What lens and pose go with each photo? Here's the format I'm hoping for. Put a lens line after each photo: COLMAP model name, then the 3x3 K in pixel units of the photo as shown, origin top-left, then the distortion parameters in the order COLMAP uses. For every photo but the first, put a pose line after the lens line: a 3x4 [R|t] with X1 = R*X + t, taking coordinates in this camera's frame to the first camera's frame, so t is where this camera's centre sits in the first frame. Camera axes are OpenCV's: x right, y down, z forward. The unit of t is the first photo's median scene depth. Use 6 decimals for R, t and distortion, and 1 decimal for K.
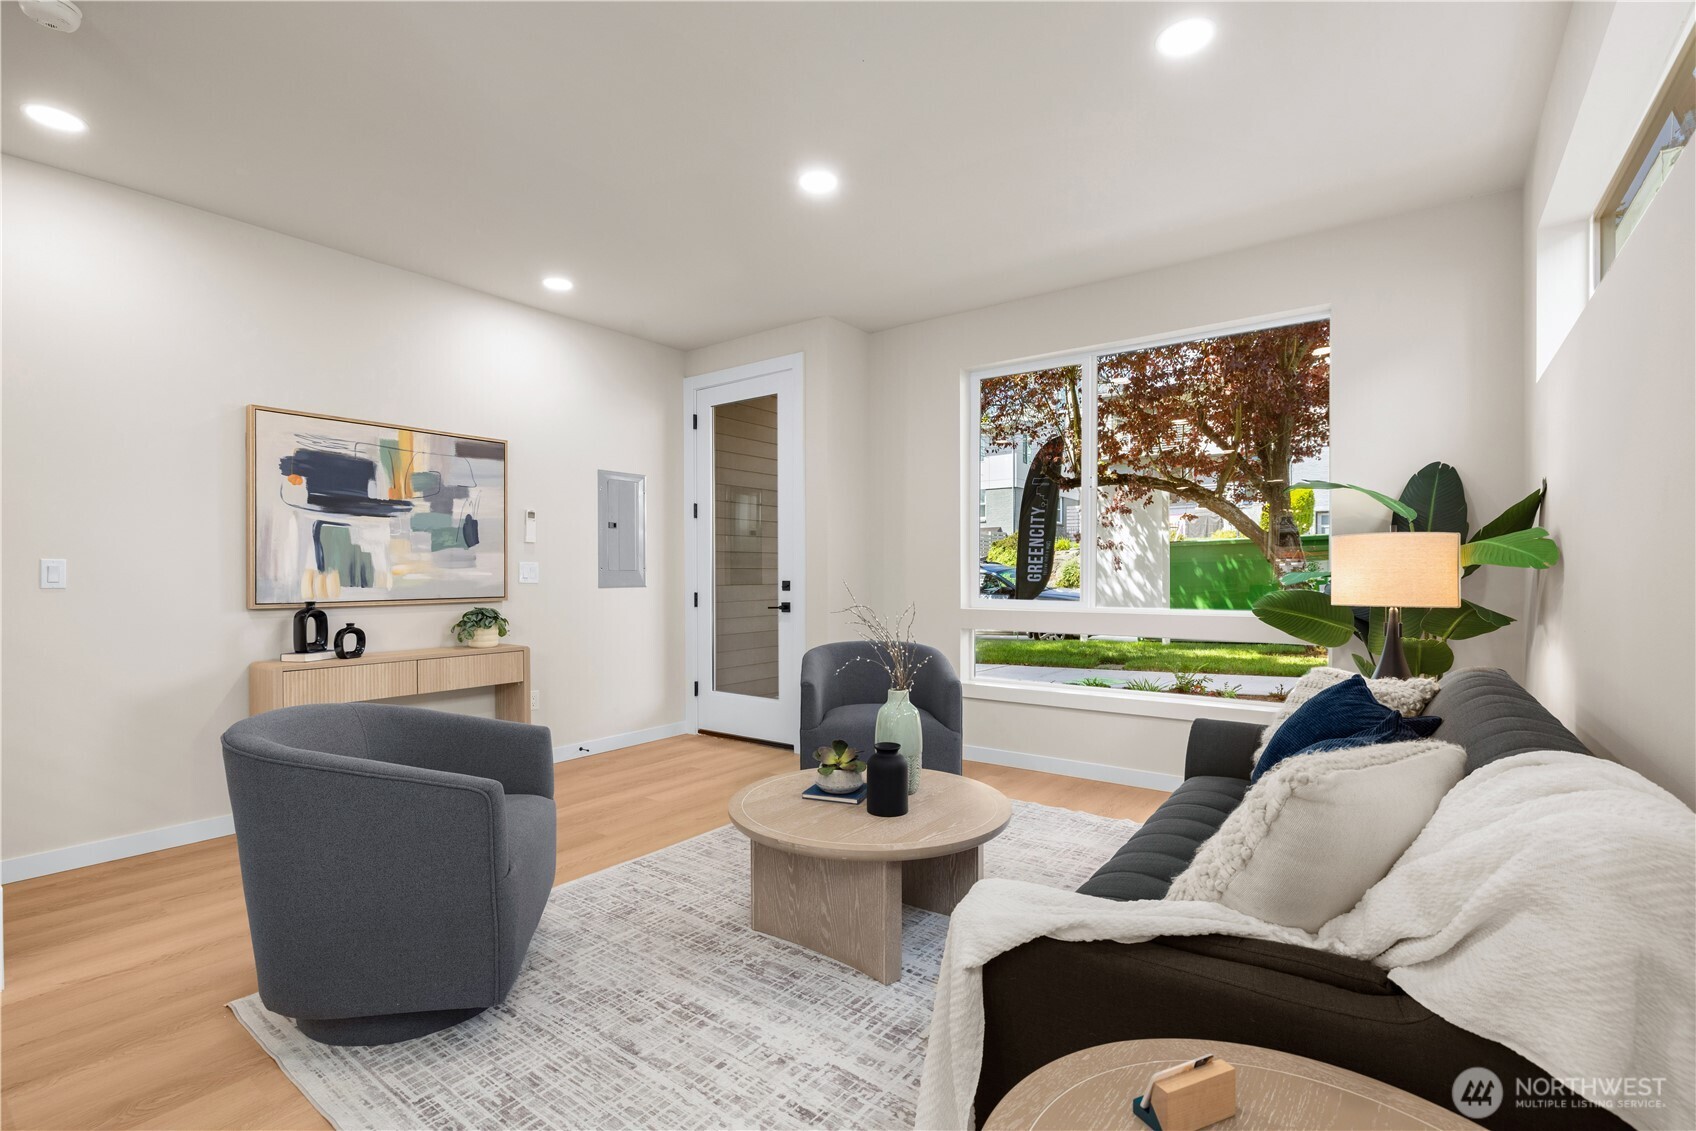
lens RADIAL K [[799.9, 0, 841.4], [0, 799.9, 579.9], [0, 0, 1]] dist [-0.004798, 0.002258]
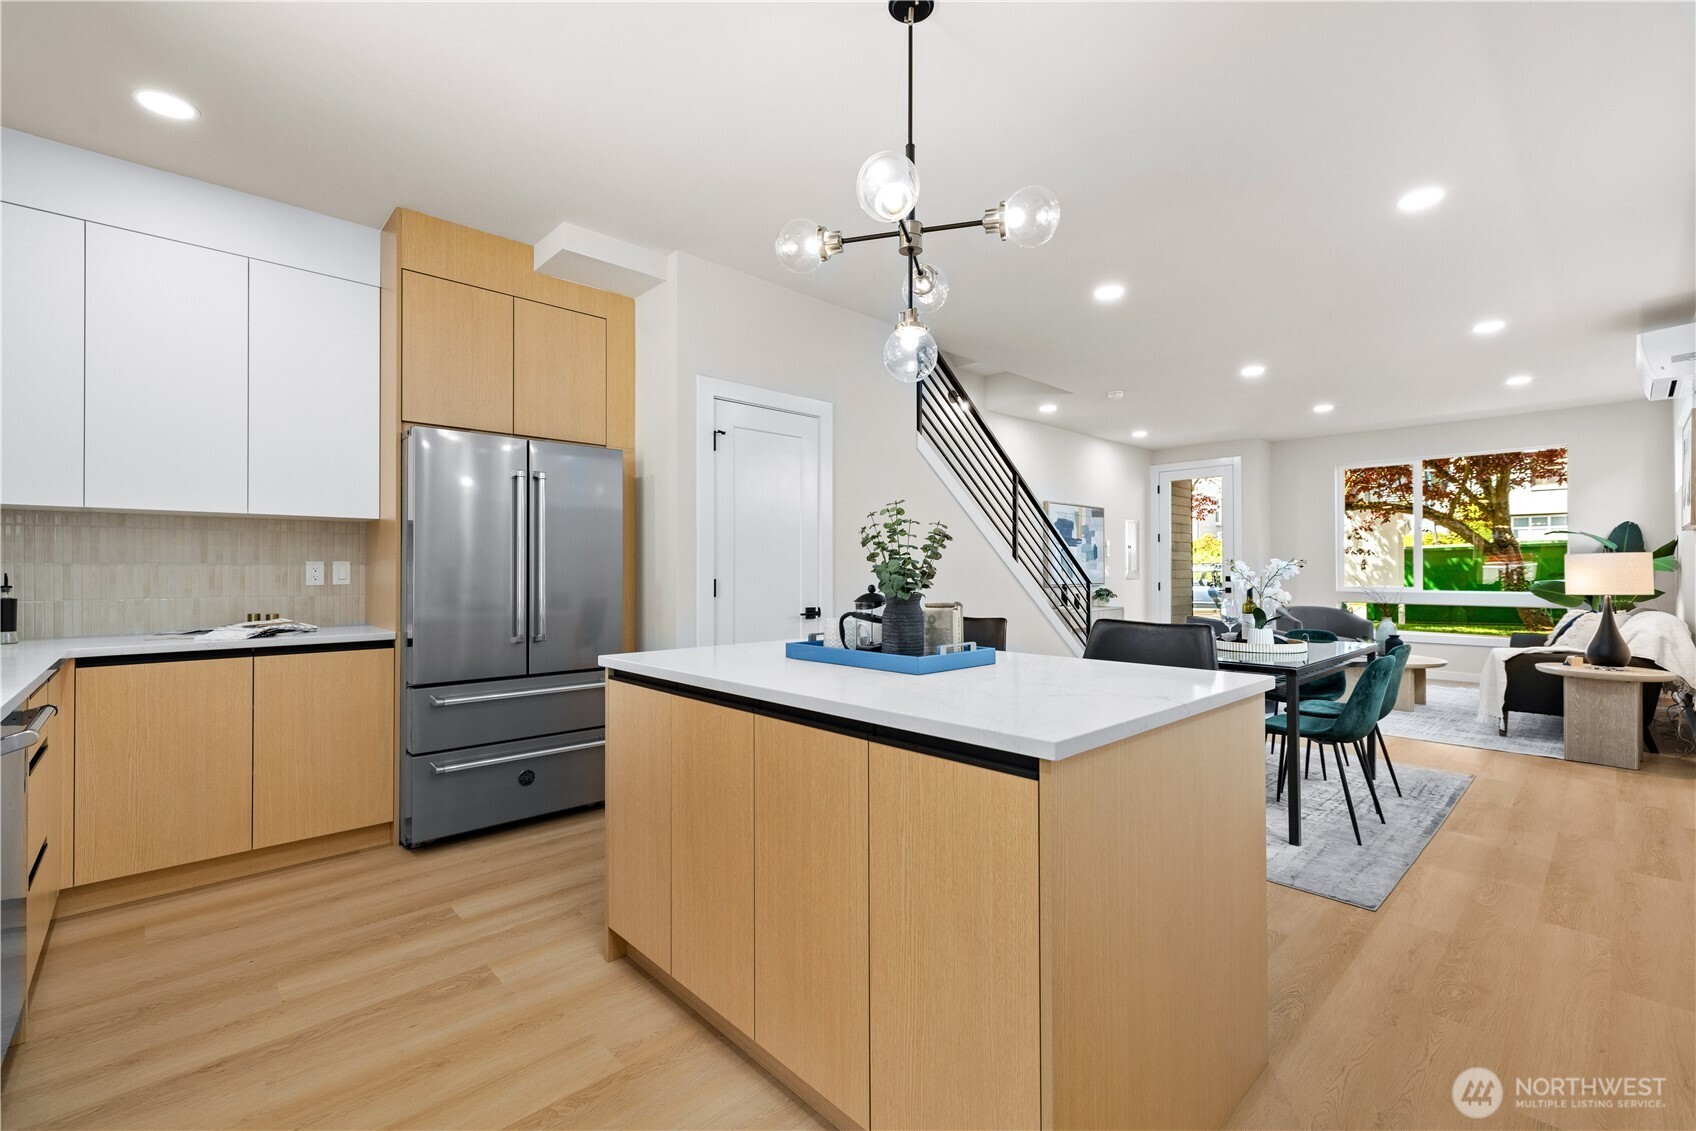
lens RADIAL K [[720.9, 0, 876.3], [0, 720.9, 563.5], [0, 0, 1]] dist [-0.000186, 0.000027]
pose [[0.984723, 0.000850, -0.174127, -0.724286], [-0.004108, 0.999823, -0.018351, 0.007401], [0.174081, 0.018786, 0.984552, -1.005666]]
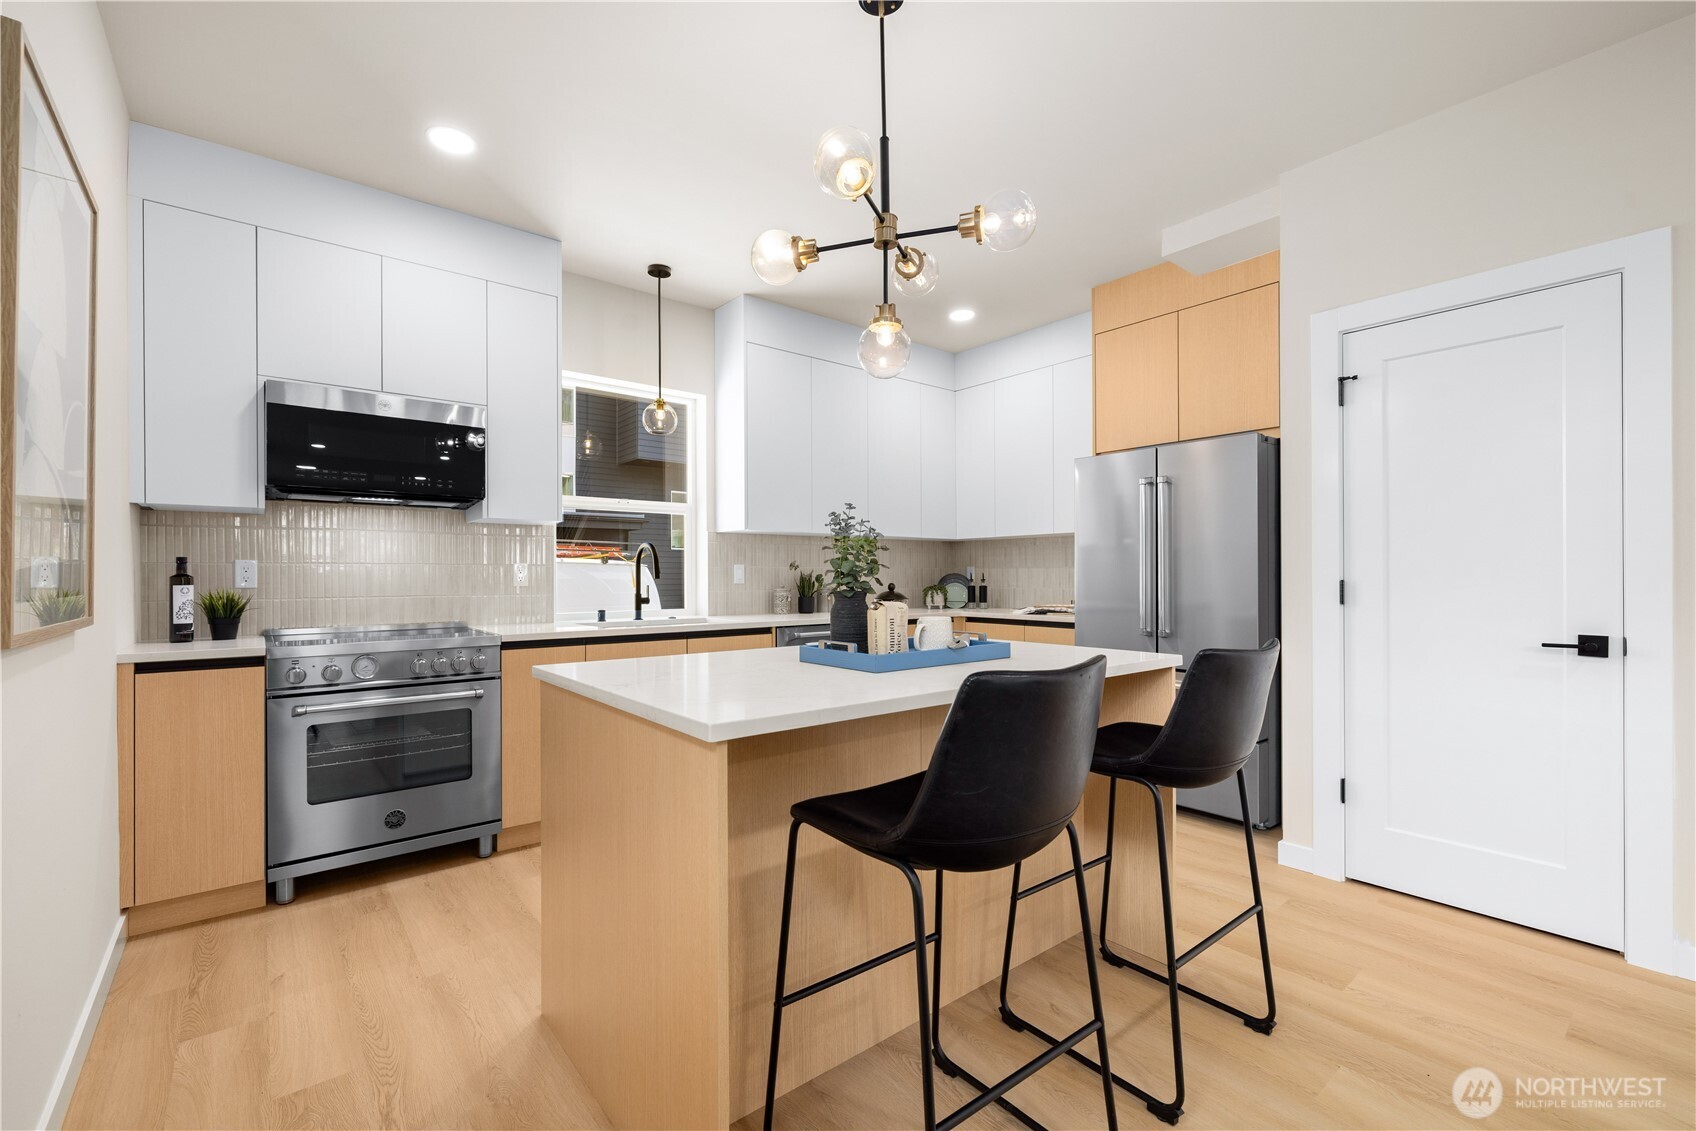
lens RADIAL K [[720.9, 0, 829.1], [0, 720.9, 574.0], [0, 0, 1]] dist [-0.000186, 0.000027]
pose [[-0.271486, 0.004068, -0.962434, -0.352726], [-0.003002, 0.999983, 0.005074, 0.004195], [0.962438, 0.004267, -0.271469, -0.486854]]
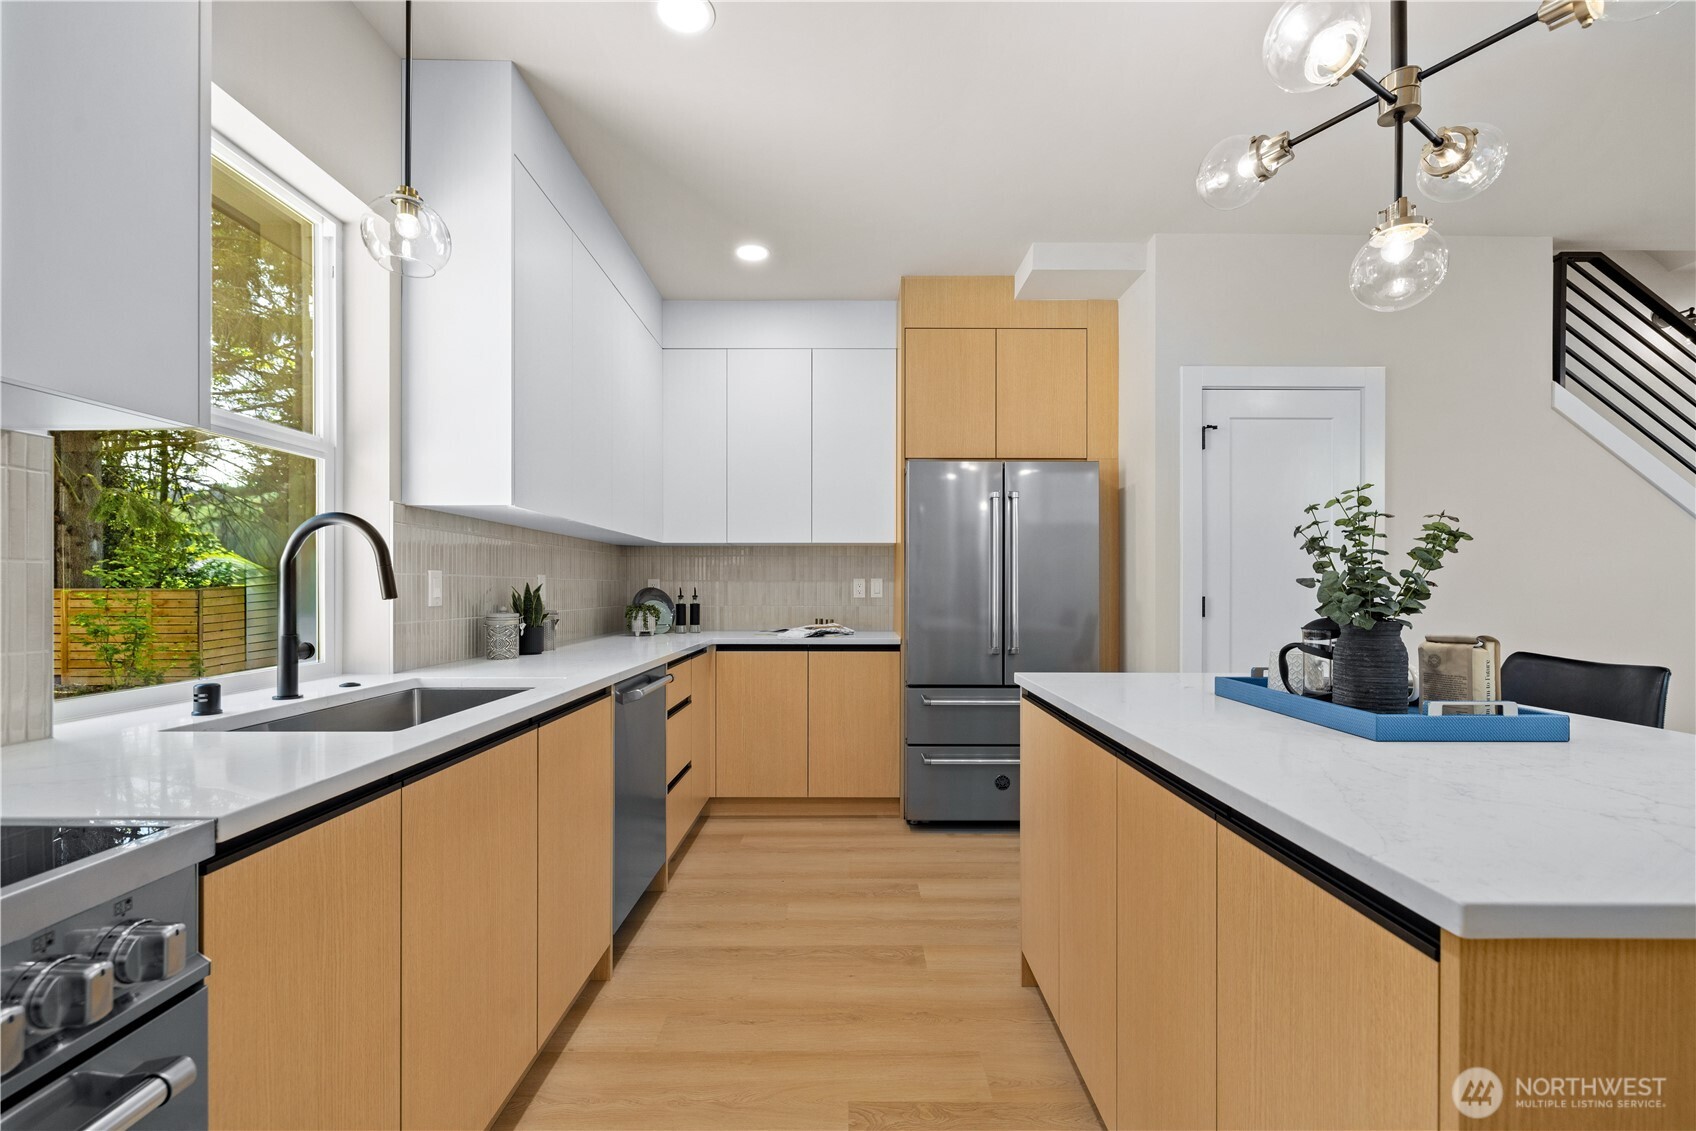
lens RADIAL K [[720.9, 0, 849.5], [0, 720.9, 587.9], [0, 0, 1]] dist [-0.000186, 0.000027]
pose [[0.586984, 0.005816, -0.809578, -0.672337], [-0.011131, 0.999938, -0.000886, 0.006734], [0.809522, 0.009531, 0.587012, -0.931262]]
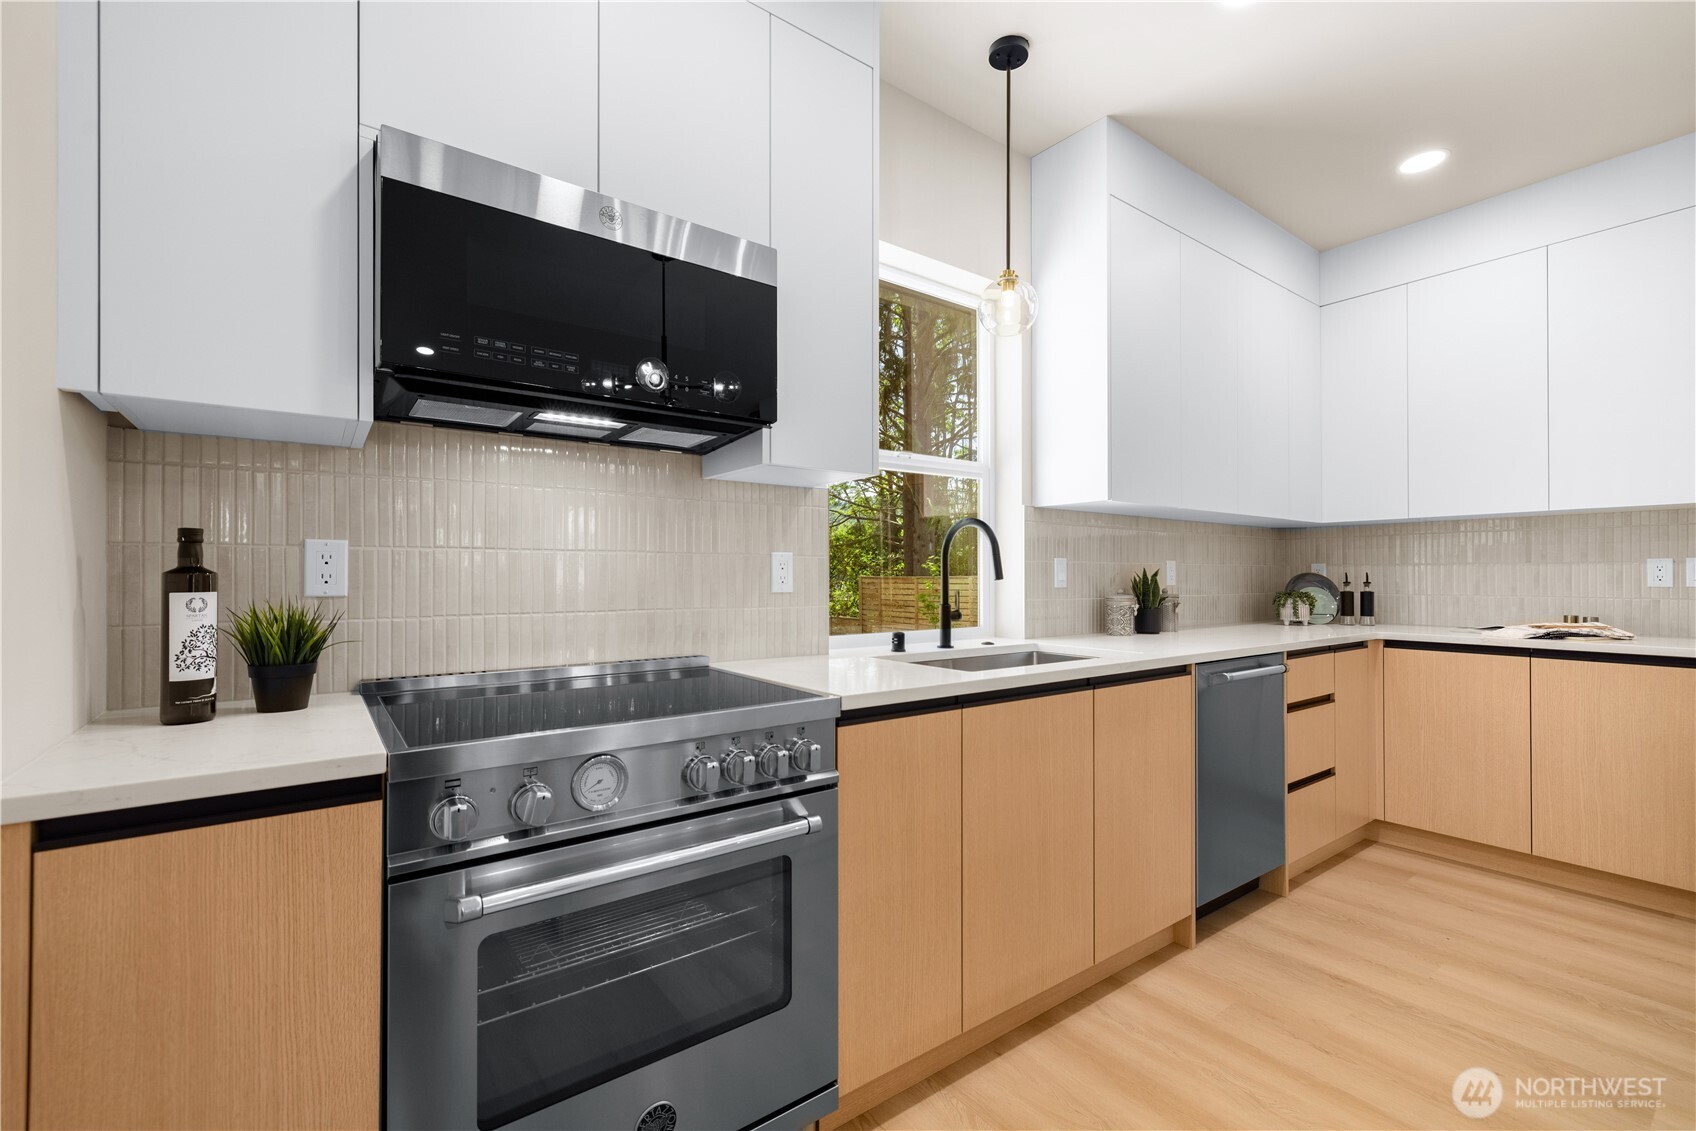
lens RADIAL K [[720.9, 0, 836.8], [0, 720.9, 570.4], [0, 0, 1]] dist [-0.000186, 0.000027]
pose [[-0.311180, -0.001529, -0.950350, -0.604872], [-0.006861, 0.999976, 0.000638, 0.008529], [0.950326, 0.006719, -0.311183, -0.858704]]
